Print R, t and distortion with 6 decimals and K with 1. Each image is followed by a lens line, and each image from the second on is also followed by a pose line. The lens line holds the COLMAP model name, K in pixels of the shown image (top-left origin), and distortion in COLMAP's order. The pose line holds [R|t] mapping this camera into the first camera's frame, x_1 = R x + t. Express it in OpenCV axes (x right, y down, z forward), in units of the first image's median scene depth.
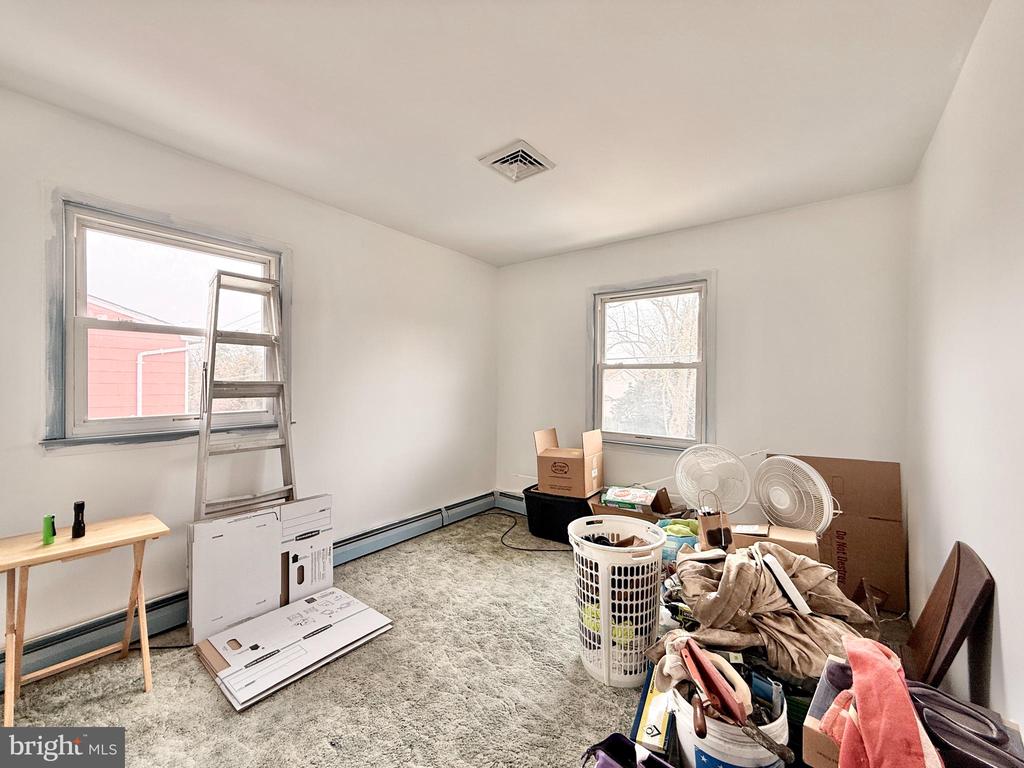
lens RADIAL K [[412.2, 0, 509.1], [0, 412.2, 382.7], [0, 0, 1]] dist [0.003469, -0.000141]
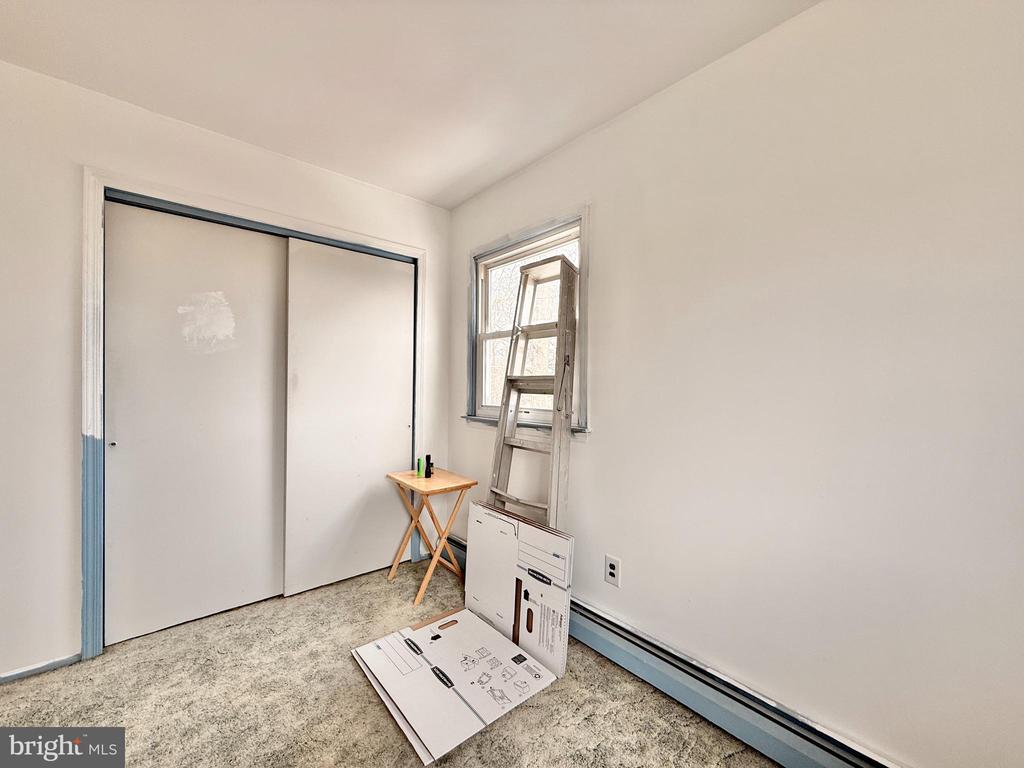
lens RADIAL K [[412.2, 0, 509.1], [0, 412.2, 382.7], [0, 0, 1]] dist [0.003469, -0.000141]
pose [[-0.198344, -0.014170, -0.980030, 0.284086], [-0.020928, 0.999729, -0.010220, 0.022036], [0.979909, 0.018483, -0.198587, 1.132416]]
